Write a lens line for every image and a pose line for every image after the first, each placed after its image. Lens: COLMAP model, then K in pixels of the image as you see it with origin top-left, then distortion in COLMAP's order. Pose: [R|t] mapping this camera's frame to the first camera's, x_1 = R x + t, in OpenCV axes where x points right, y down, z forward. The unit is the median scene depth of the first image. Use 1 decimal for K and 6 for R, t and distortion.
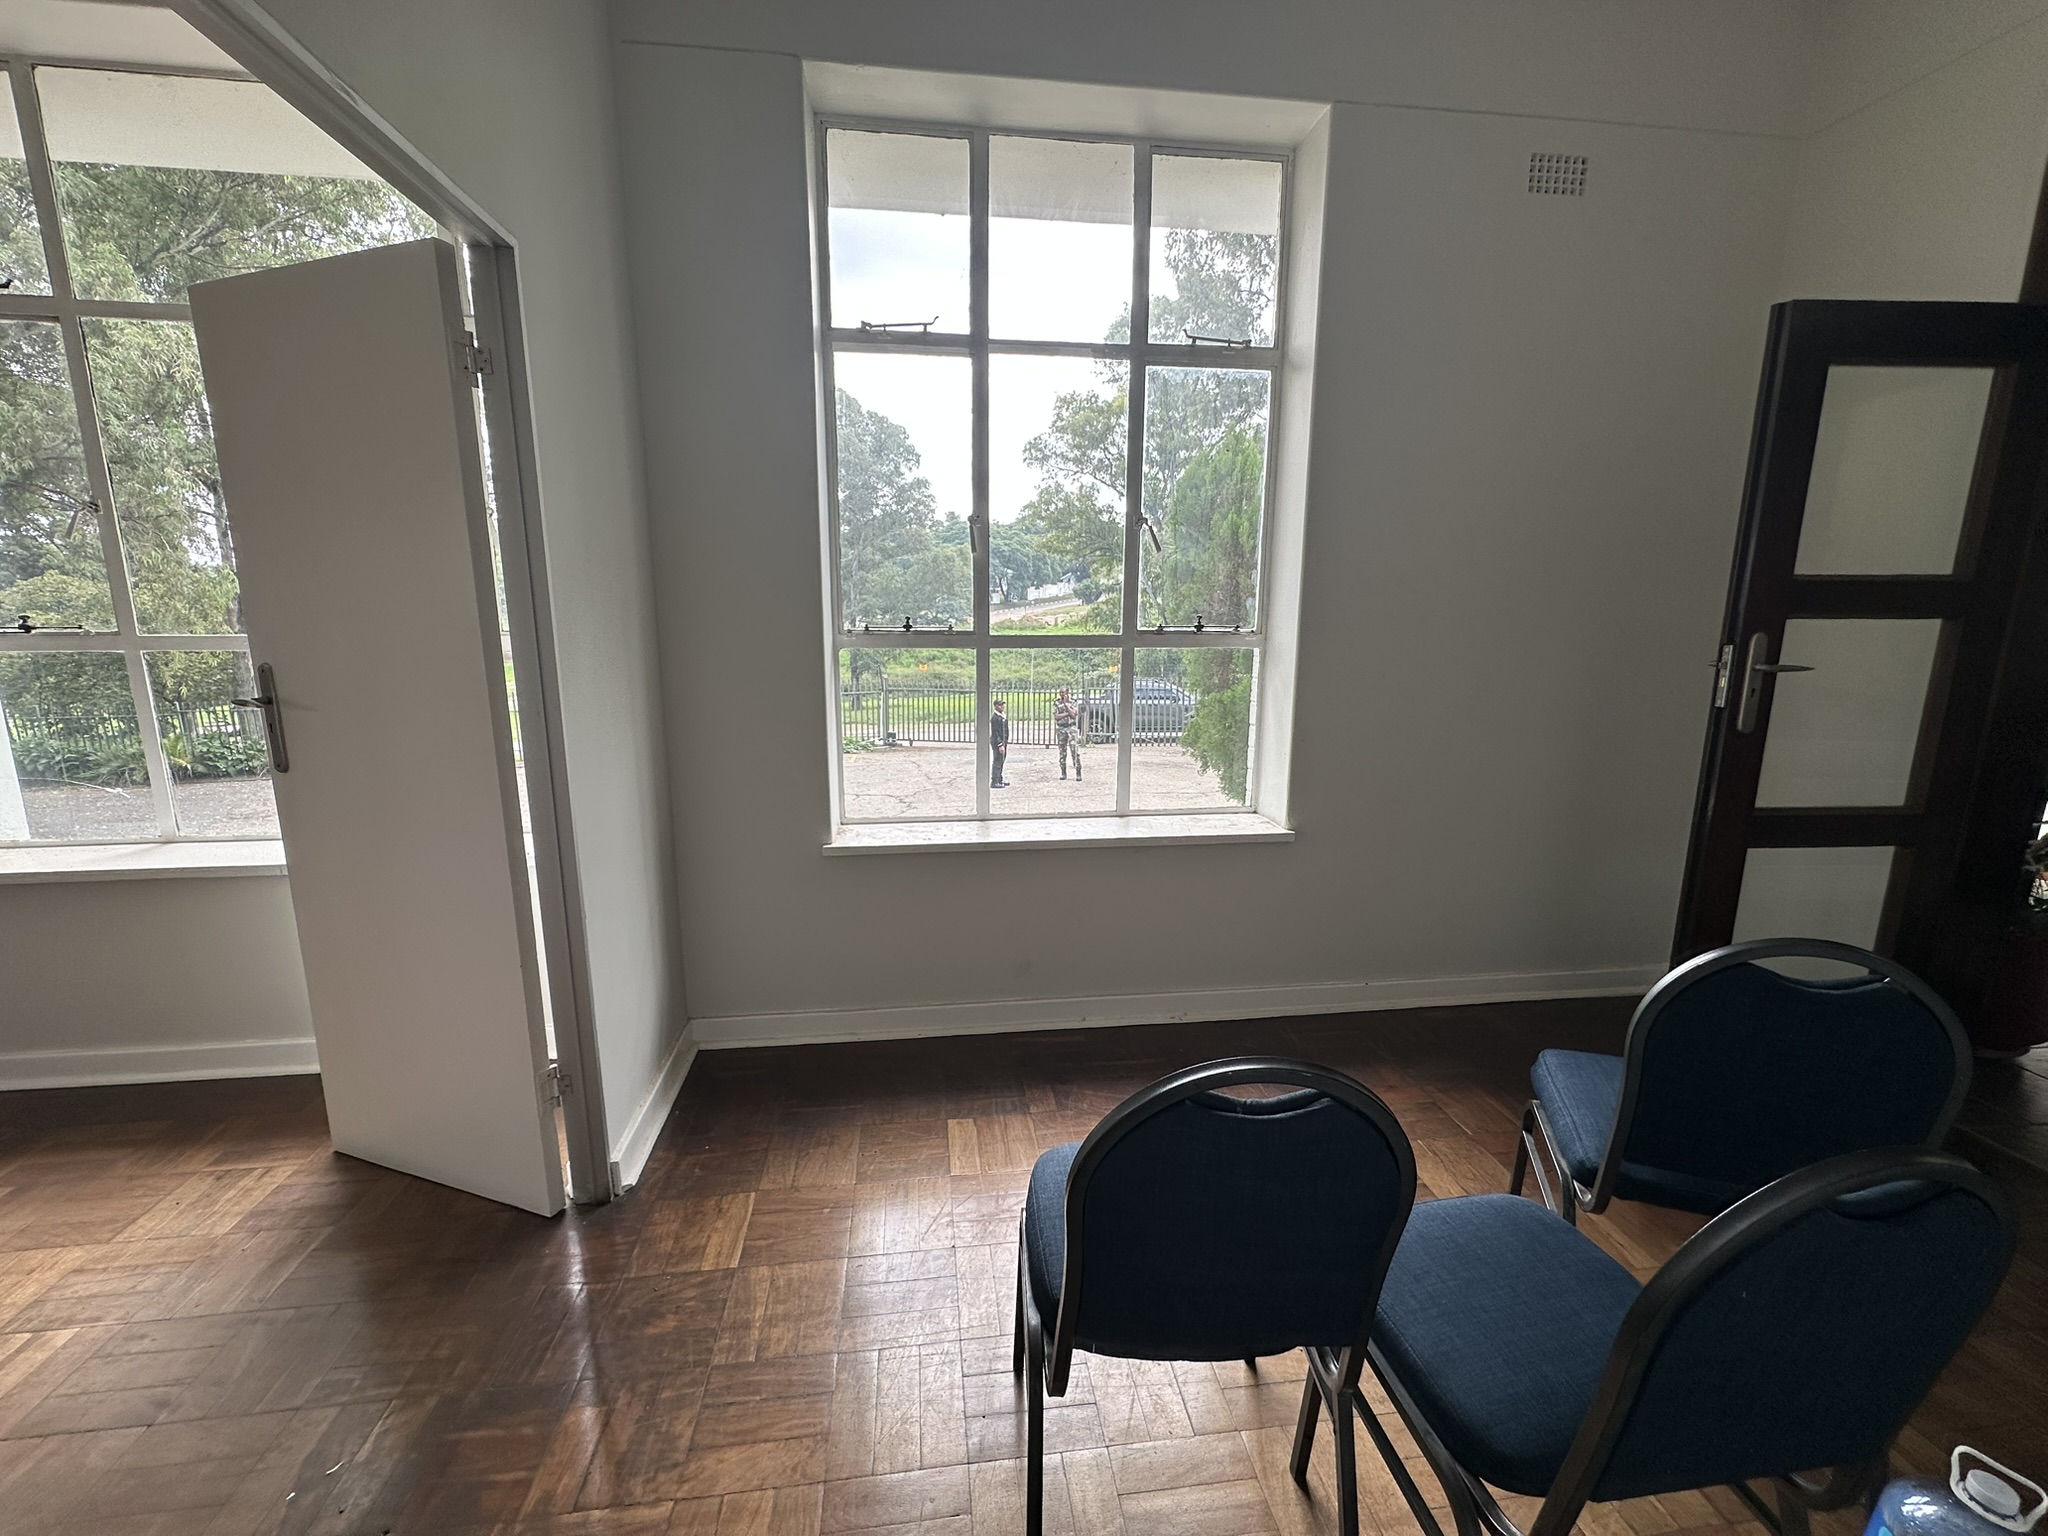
lens RADIAL K [[817.7, 0, 1031.2], [0, 817.7, 753.3], [0, 0, 1]] dist [-0.002216, -0.000185]
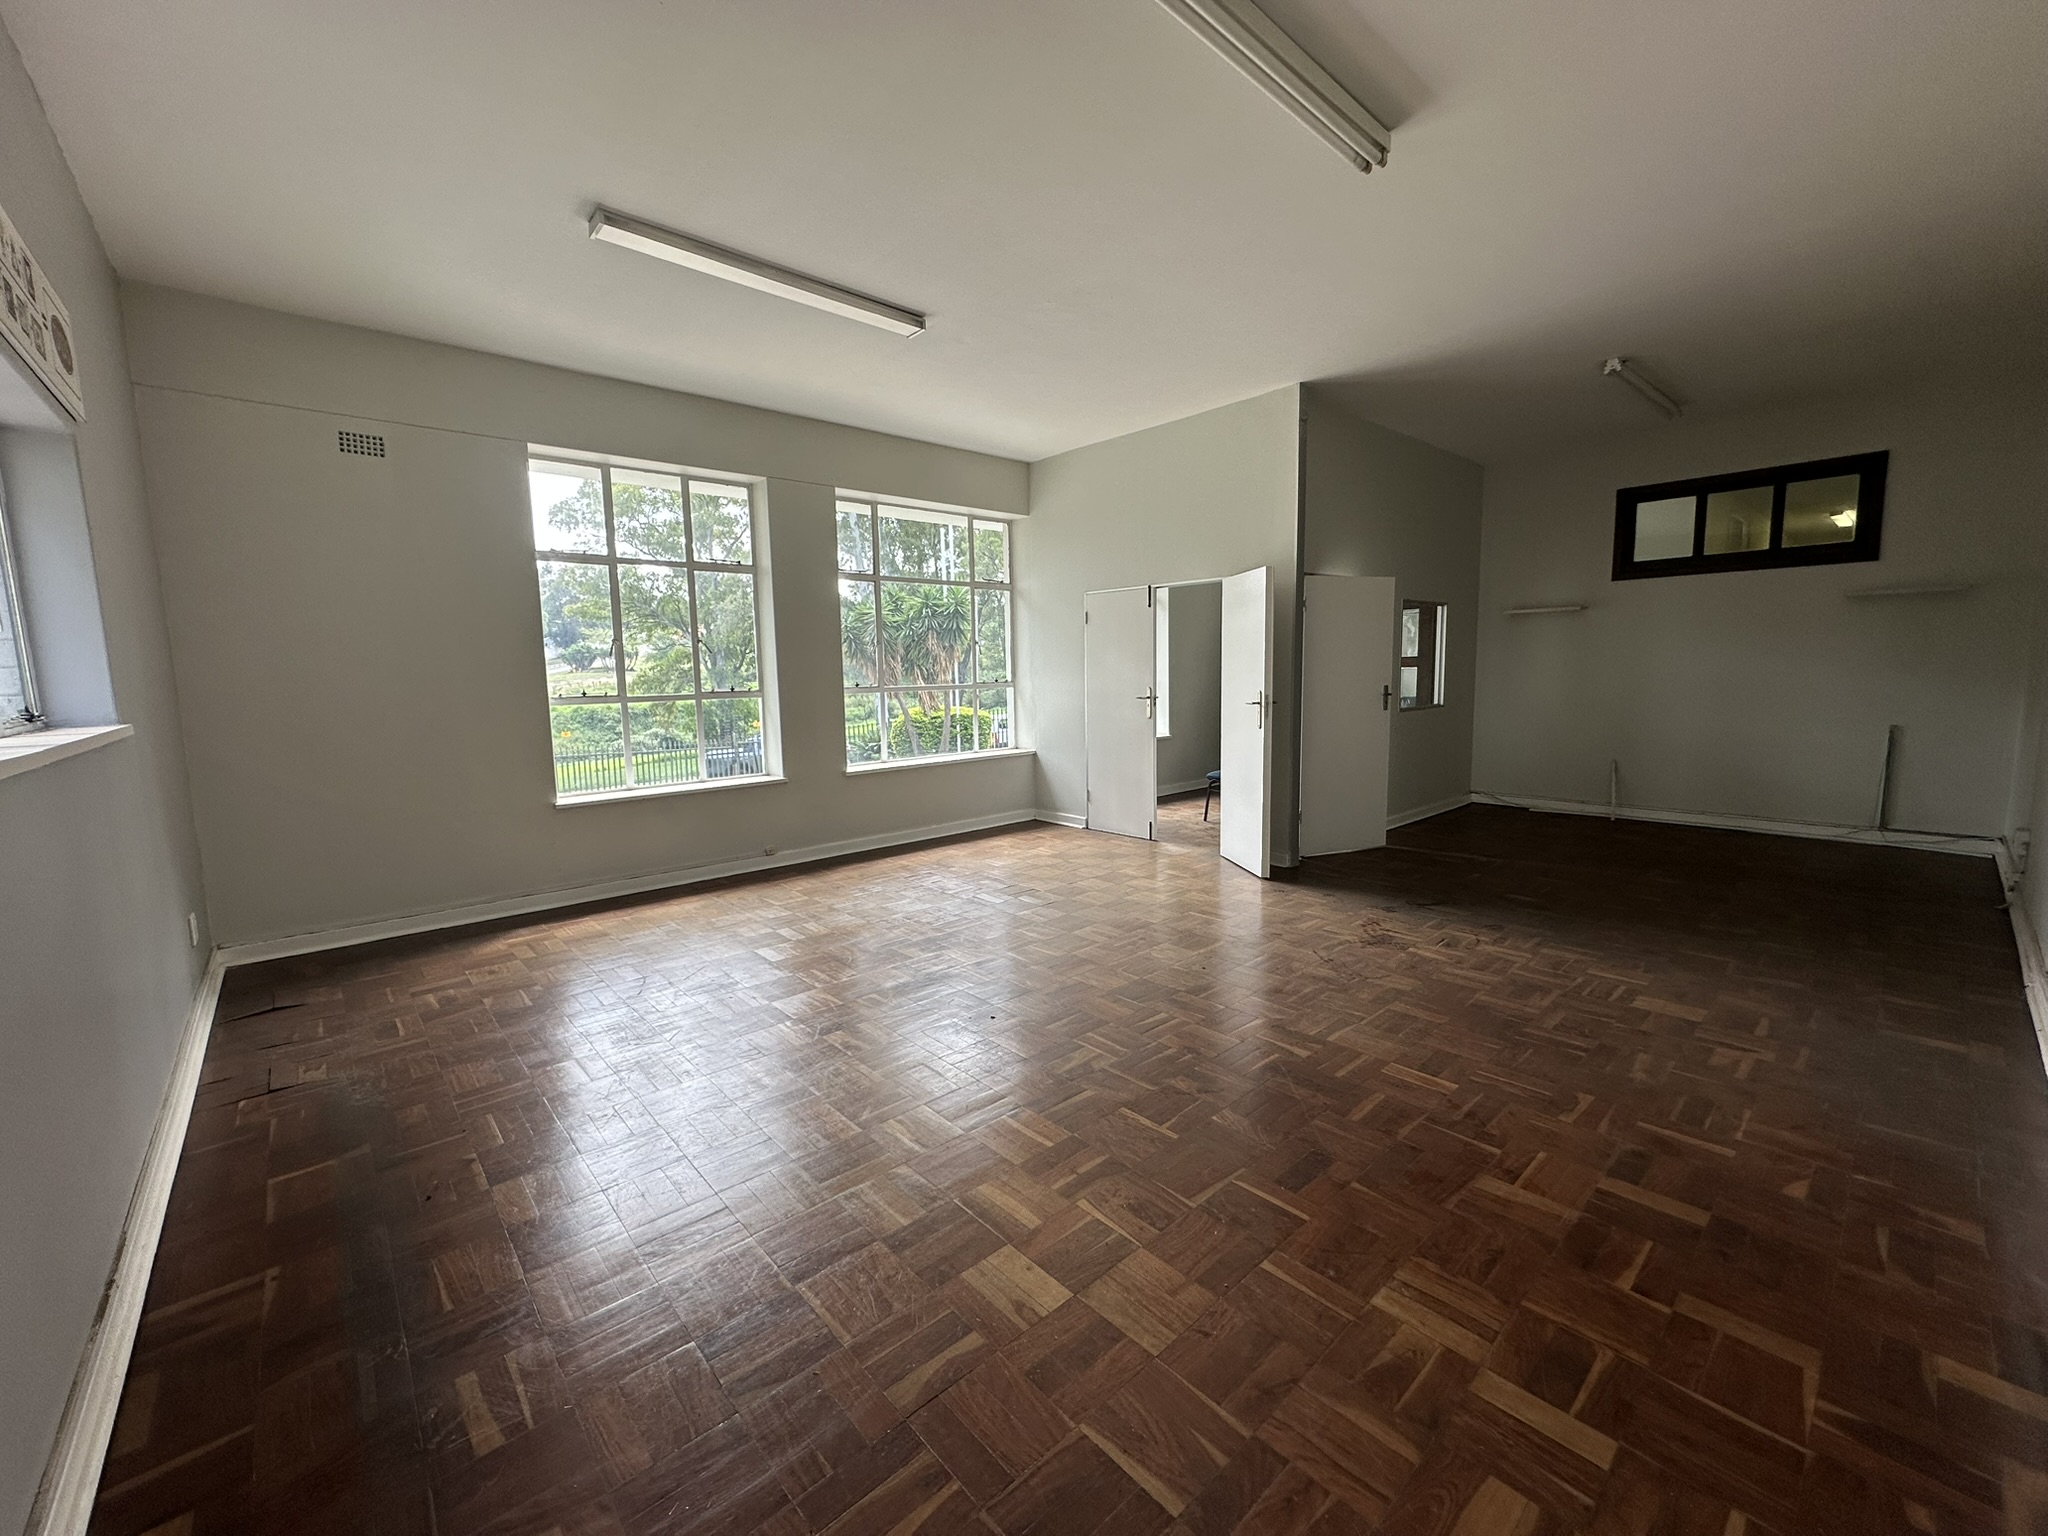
lens RADIAL K [[817.7, 0, 1018.5], [0, 817.7, 766.4], [0, 0, 1]] dist [-0.002216, -0.000185]
pose [[0.829106, -0.084894, 0.552608, -0.395866], [0.122576, 0.991958, -0.031519, 0.220315], [-0.545489, 0.093869, 0.832845, -1.254377]]
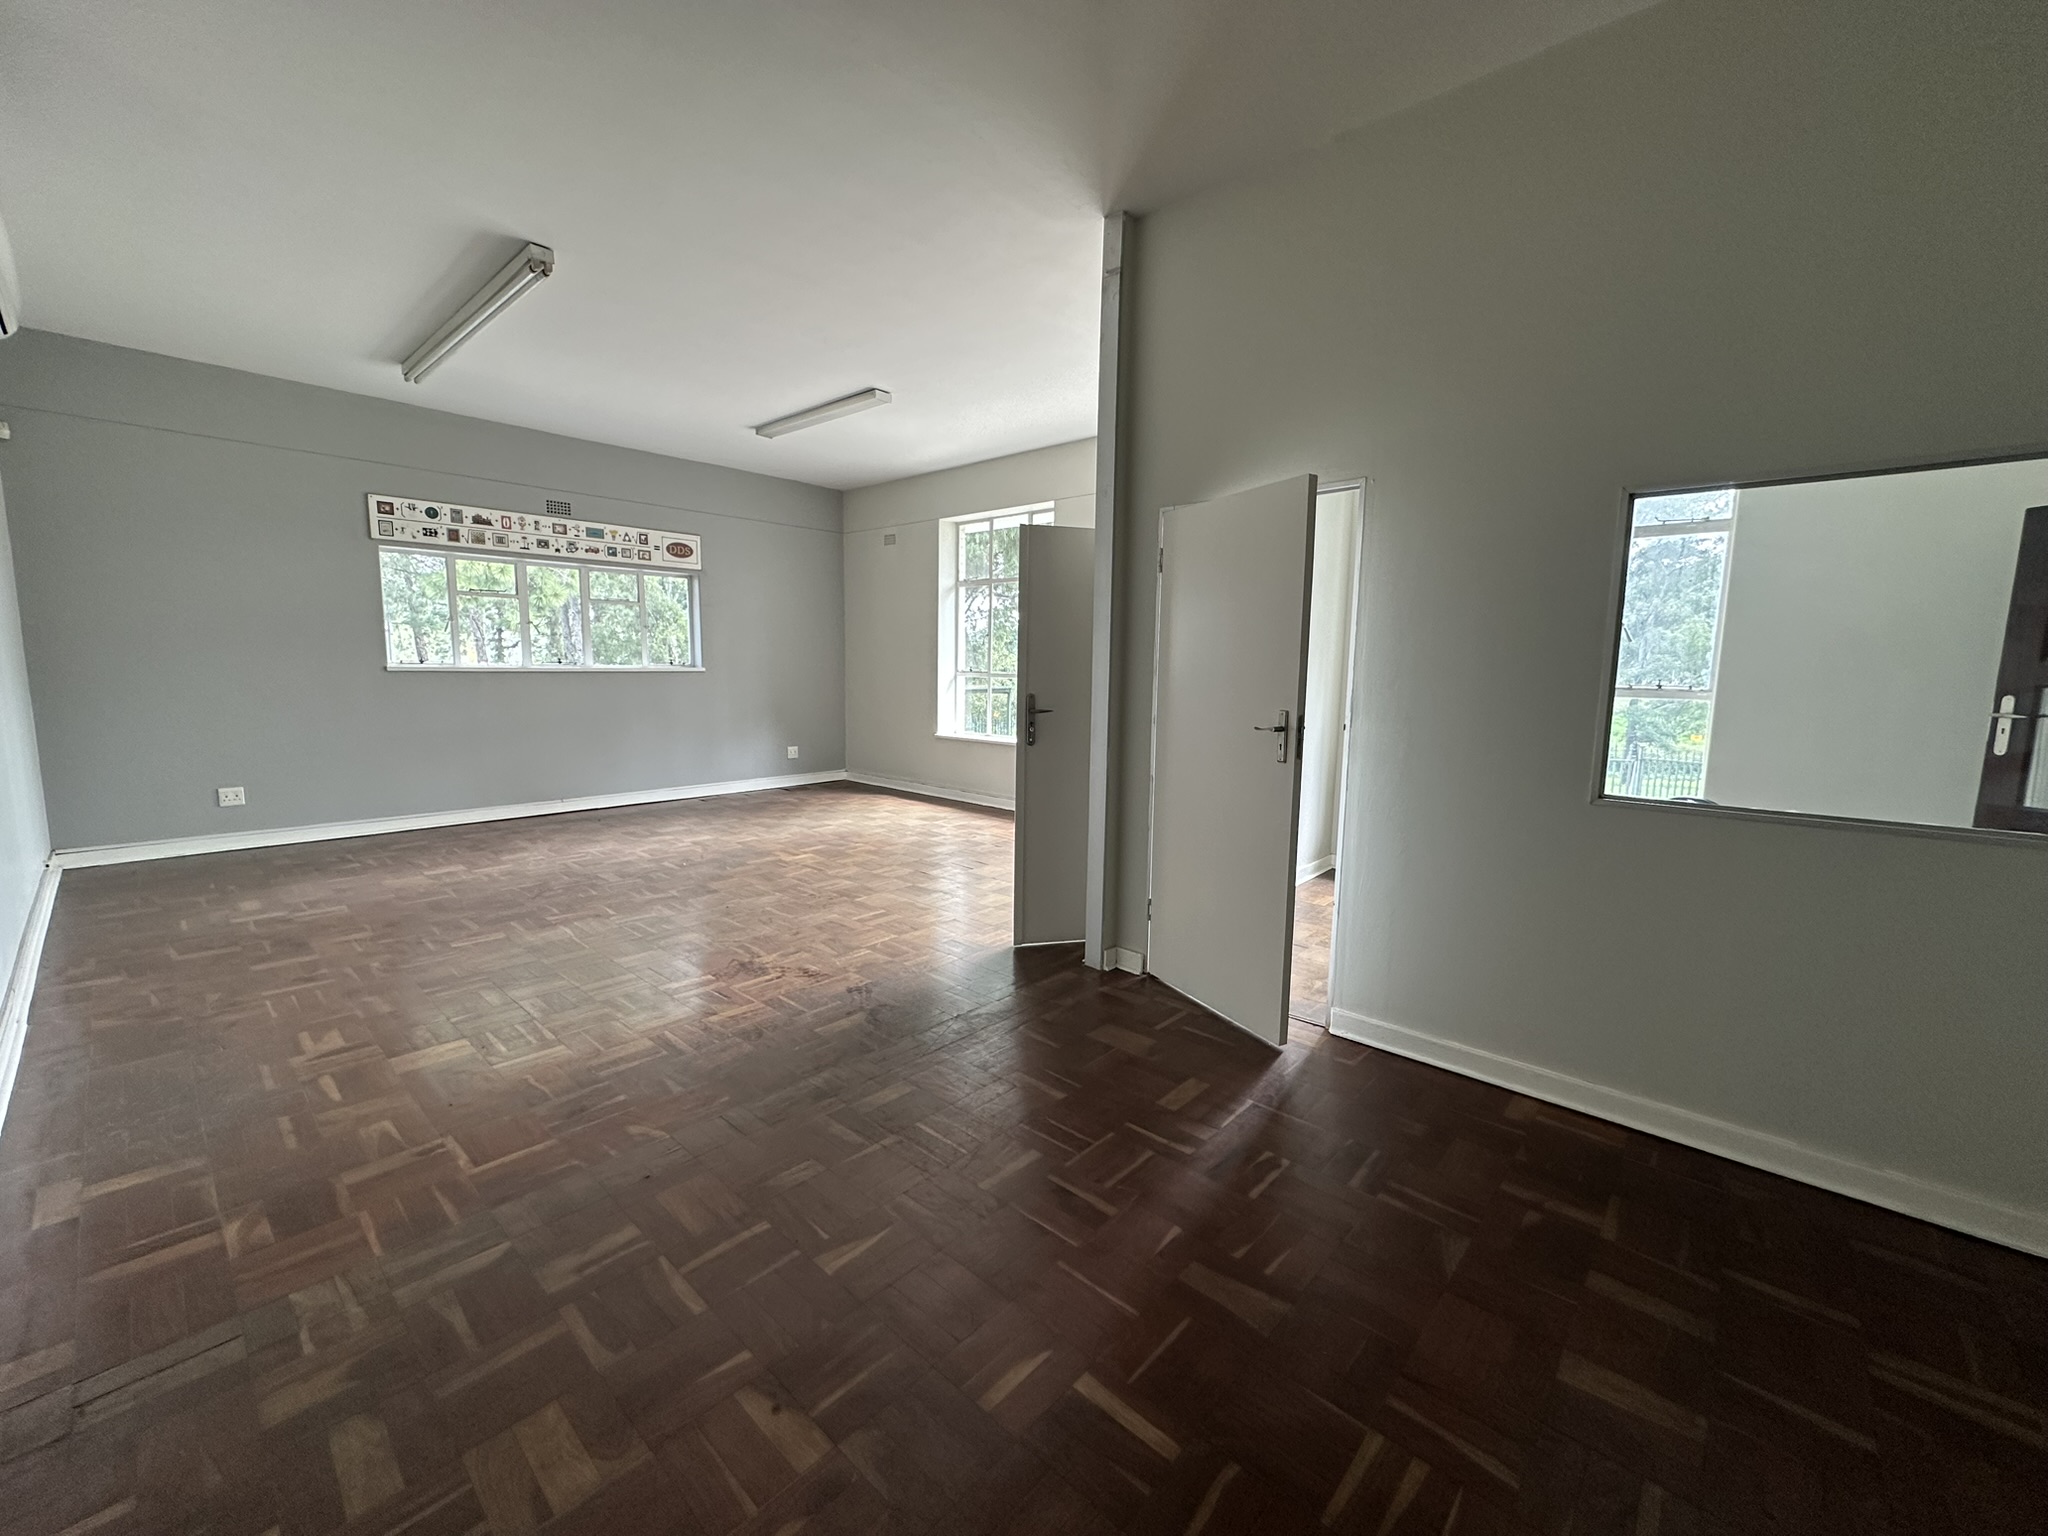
lens RADIAL K [[817.7, 0, 1022.5], [0, 817.7, 763.7], [0, 0, 1]] dist [-0.002216, -0.000185]
pose [[0.642716, 0.101708, -0.759323, 2.435940], [-0.153408, 0.988160, 0.002509, 0.167042], [0.750587, 0.114874, 0.650709, -0.873844]]
